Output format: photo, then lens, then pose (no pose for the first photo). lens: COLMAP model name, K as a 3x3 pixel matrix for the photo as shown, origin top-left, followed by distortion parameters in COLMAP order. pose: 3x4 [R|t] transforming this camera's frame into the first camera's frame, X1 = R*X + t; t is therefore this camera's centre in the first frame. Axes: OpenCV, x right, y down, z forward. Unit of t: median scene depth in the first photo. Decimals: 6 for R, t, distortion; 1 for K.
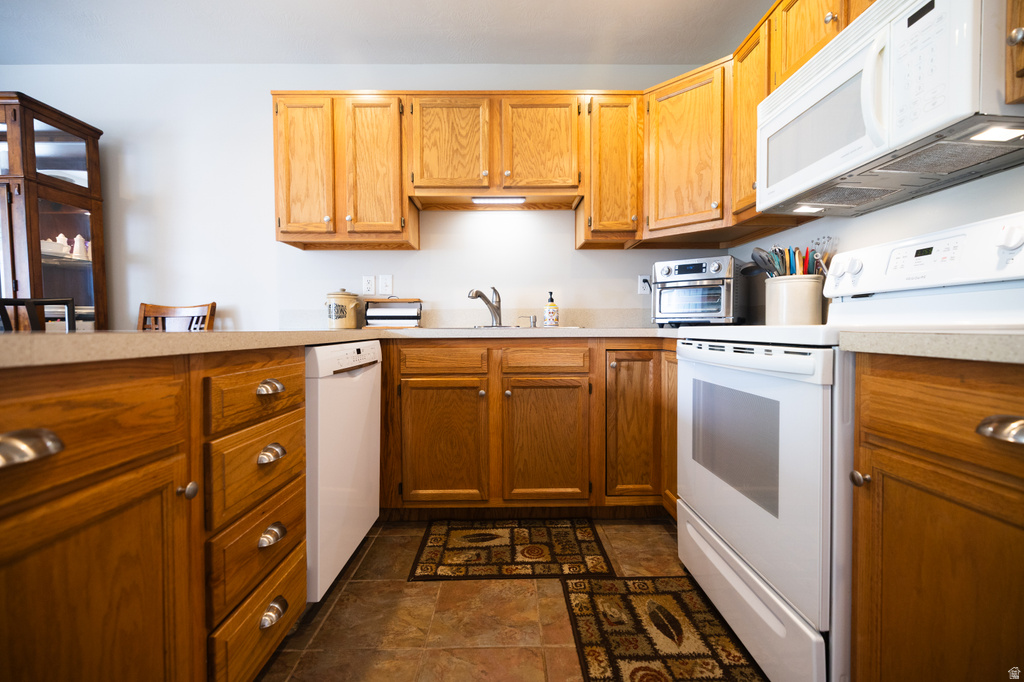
lens RADIAL K [[430.1, 0, 509.3], [0, 430.1, 337.8], [0, 0, 1]] dist [-0.000818, -0.000514]
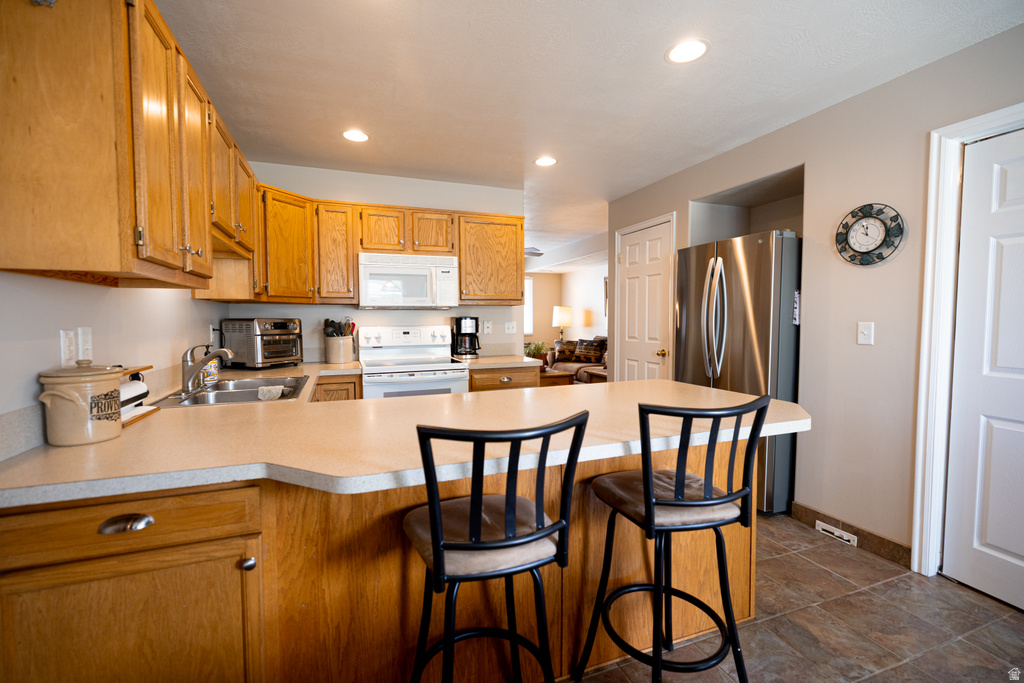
lens RADIAL K [[442.0, 0, 502.7], [0, 442.0, 341.1], [0, 0, 1]] dist [0.001919, 0.000158]
pose [[-0.337044, -0.043508, 0.940483, -1.147839], [0.029599, 0.997948, 0.056774, -0.168745], [-0.941024, 0.046972, -0.335064, 0.790729]]
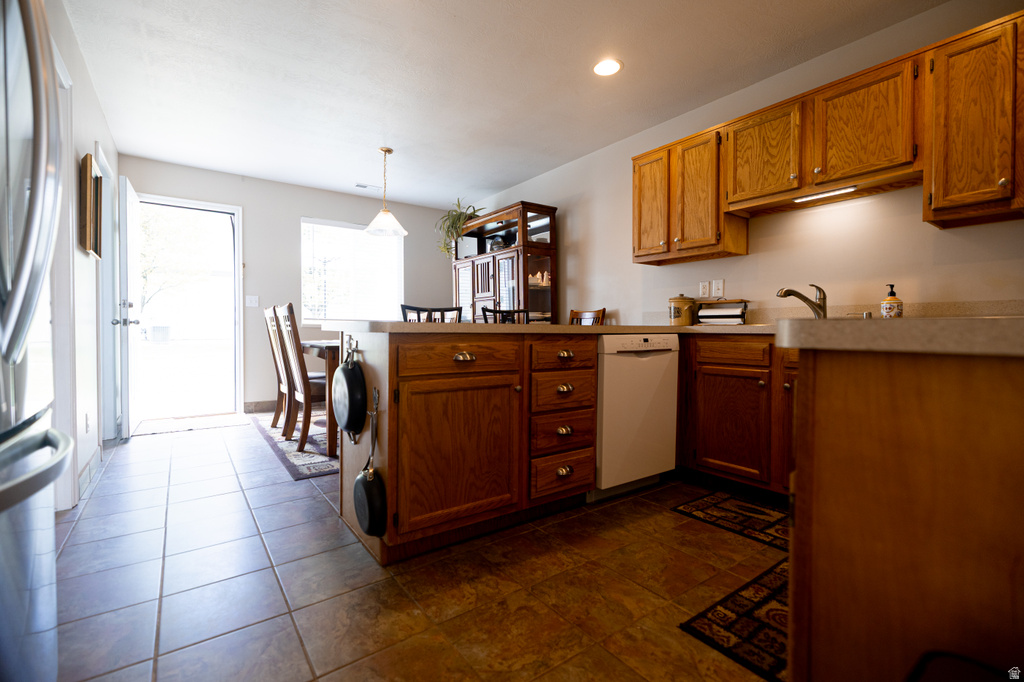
lens RADIAL K [[453.3, 0, 513.0], [0, 453.3, 334.0], [0, 0, 1]] dist [-0.000233, 0.000011]
pose [[0.583734, 0.016107, -0.811785, 0.438415], [-0.025724, 0.999668, 0.001337, 0.013539], [0.811537, 0.020102, 0.583955, -0.177197]]
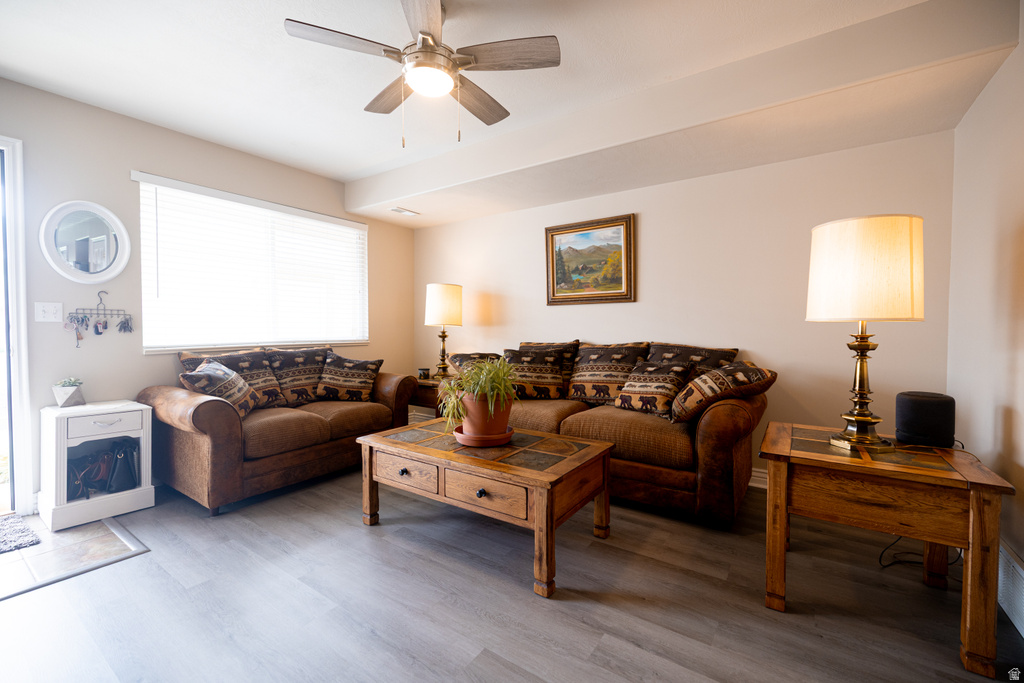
lens RADIAL K [[430.1, 0, 509.3], [0, 430.1, 338.3], [0, 0, 1]] dist [-0.000818, -0.000514]
pose [[-0.817015, -0.010133, 0.576527, 0.944823], [0.018443, 0.998875, 0.043692, -0.082978], [-0.576321, 0.046330, -0.815909, 0.381165]]
